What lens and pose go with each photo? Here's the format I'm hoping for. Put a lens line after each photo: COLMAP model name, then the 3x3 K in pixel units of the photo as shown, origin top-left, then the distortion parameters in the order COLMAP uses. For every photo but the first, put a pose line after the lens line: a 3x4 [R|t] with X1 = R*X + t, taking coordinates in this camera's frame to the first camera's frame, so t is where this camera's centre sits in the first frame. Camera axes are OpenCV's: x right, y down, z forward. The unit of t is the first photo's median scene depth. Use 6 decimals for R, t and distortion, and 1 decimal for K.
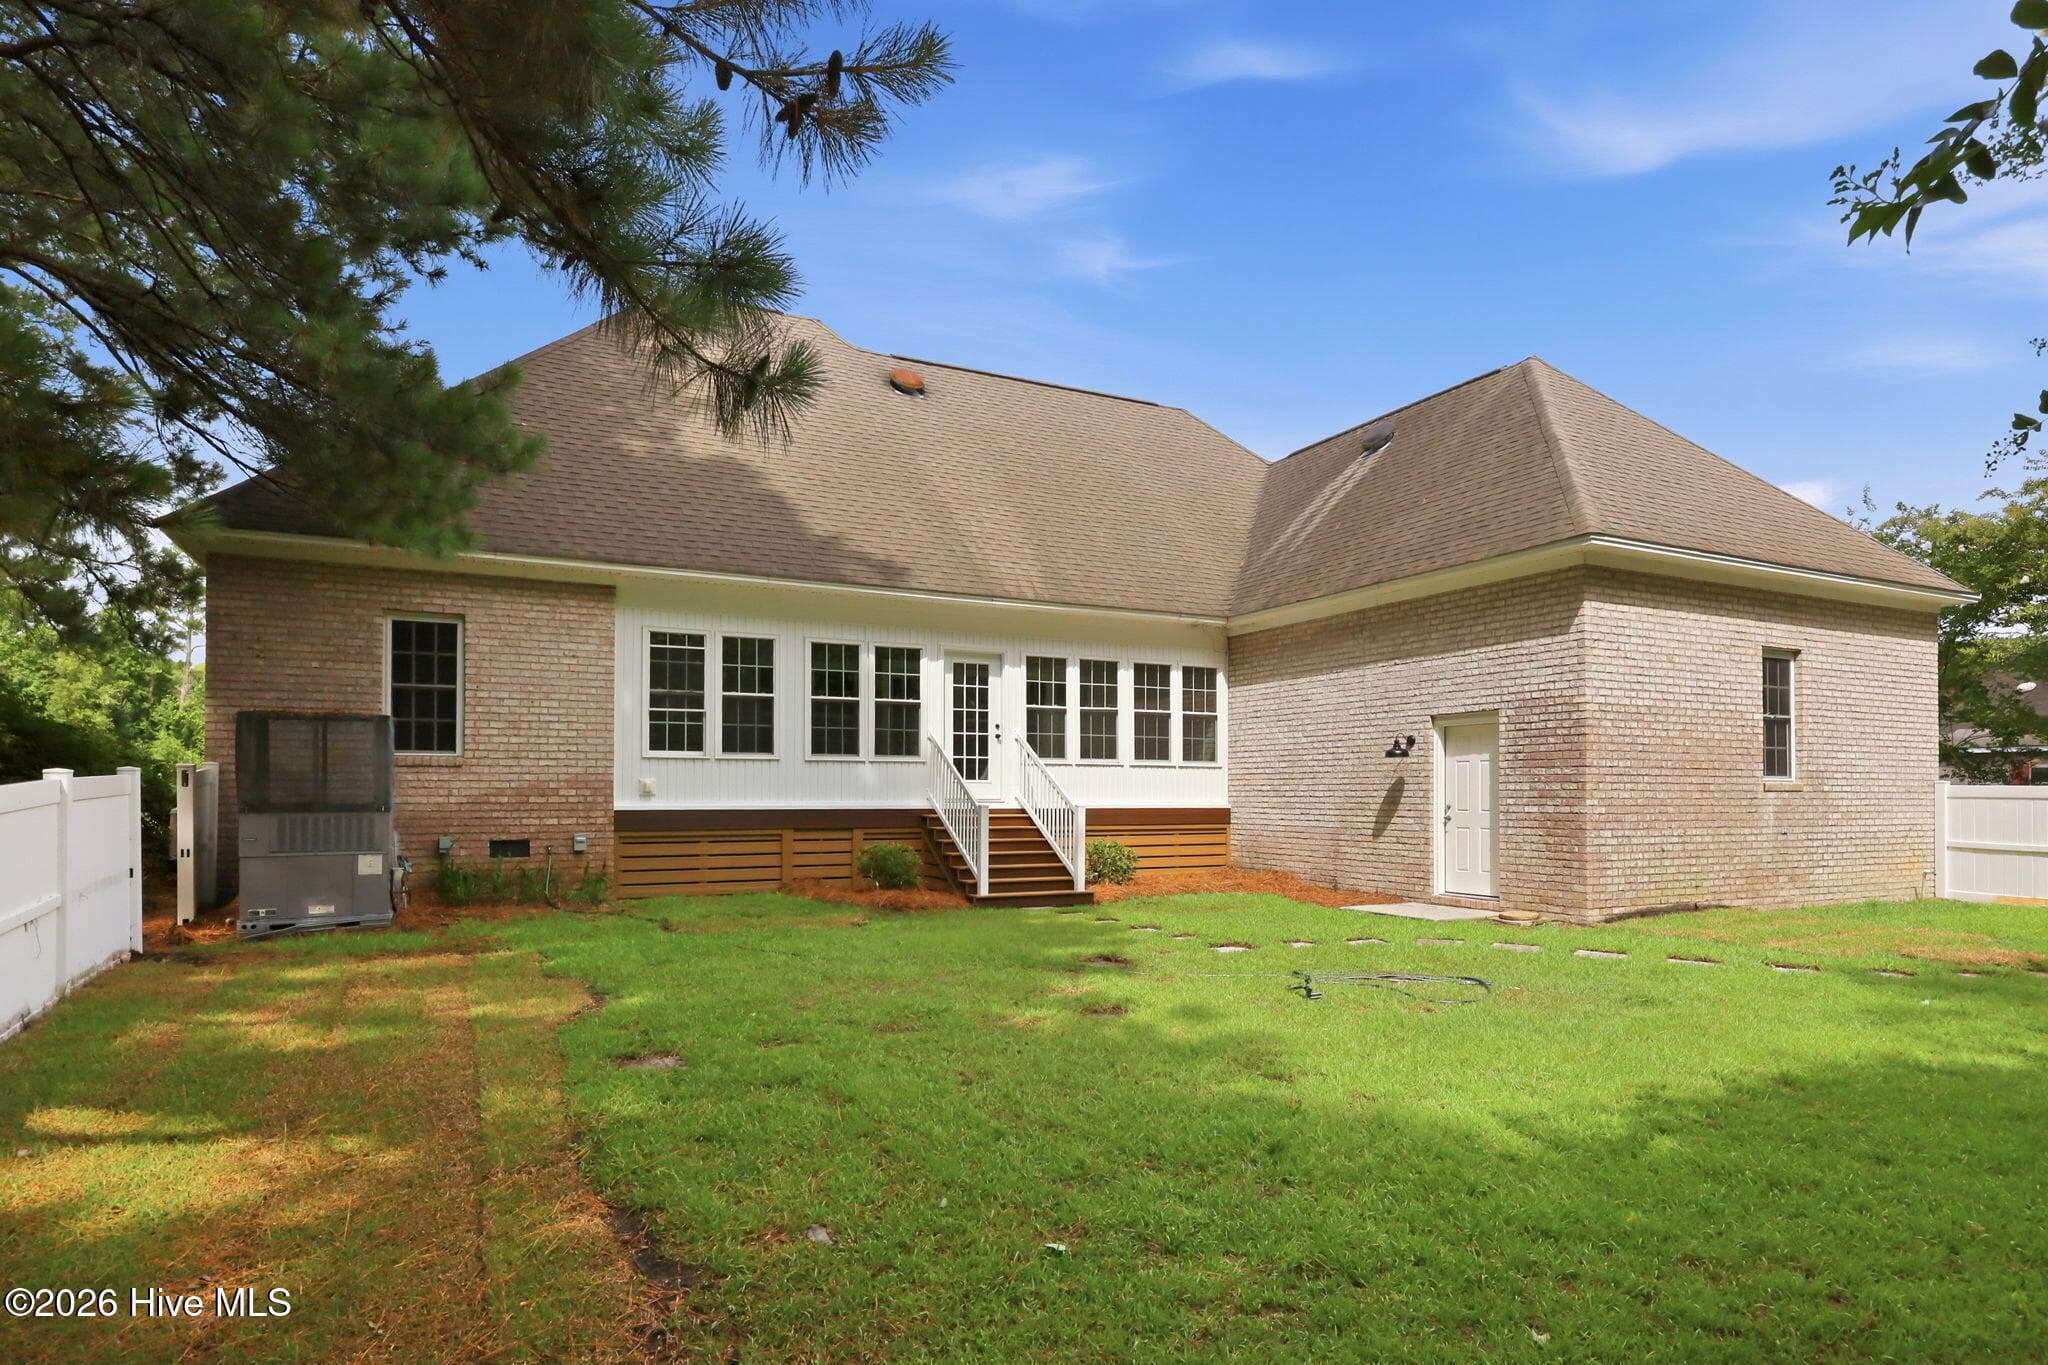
lens RADIAL K [[1146.3, 0, 1058.2], [0, 1146.3, 778.3], [0, 0, 1]] dist [0.000687, 0.000386]
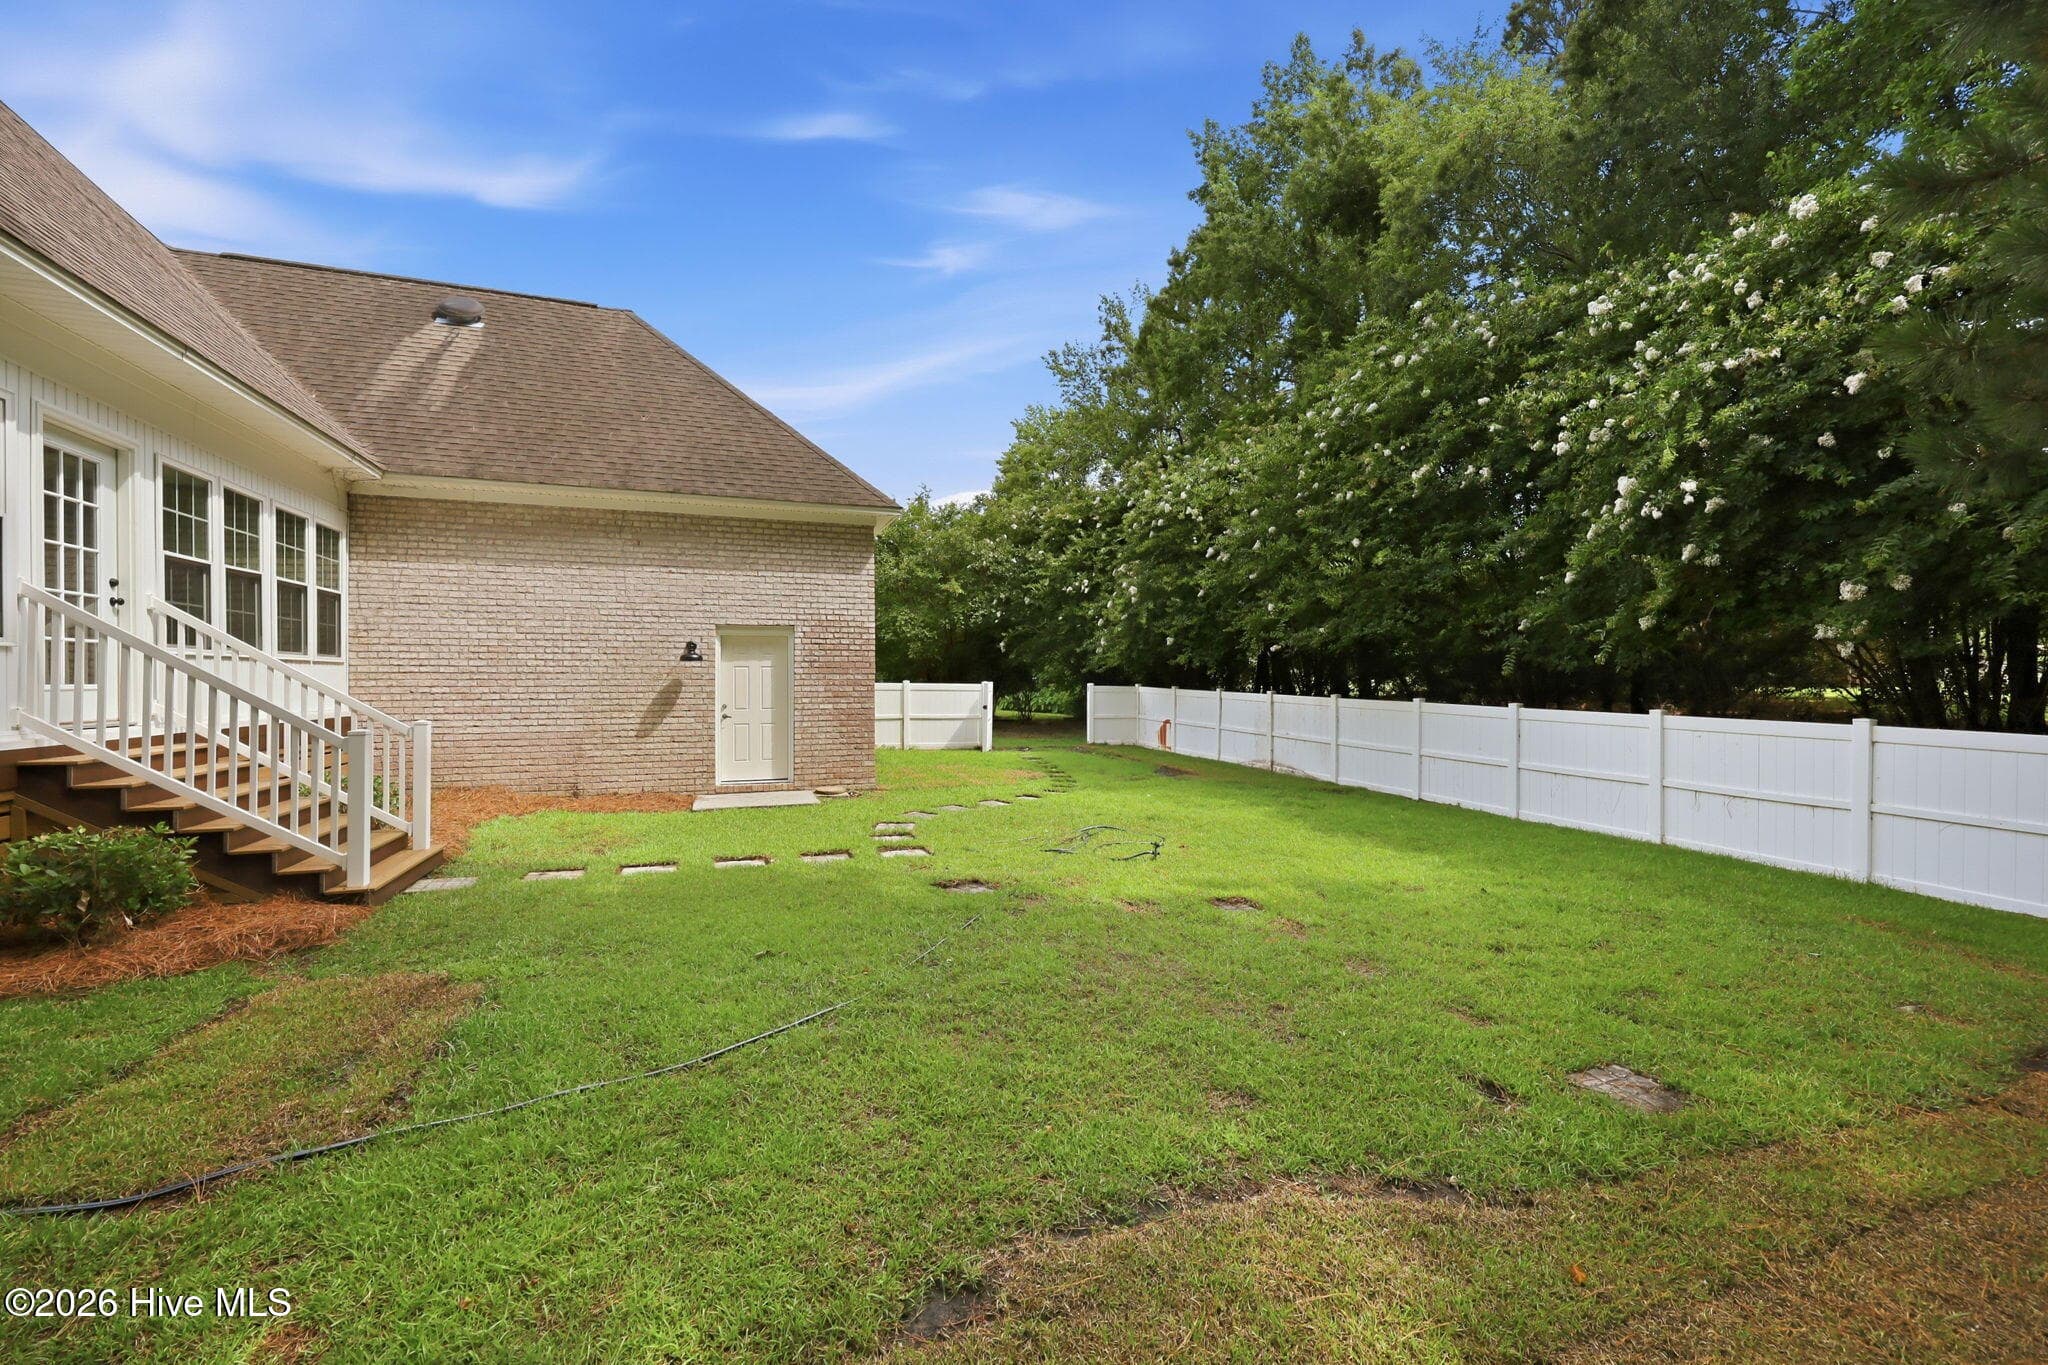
lens RADIAL K [[824.9, 0, 1022.8], [0, 824.9, 678.4], [0, 0, 1]] dist [0.000320, 0.000048]
pose [[0.127652, -0.001694, 0.991818, -0.393037], [-0.013955, 0.999896, 0.003504, -0.008651], [-0.991721, -0.014288, 0.127615, 0.548791]]
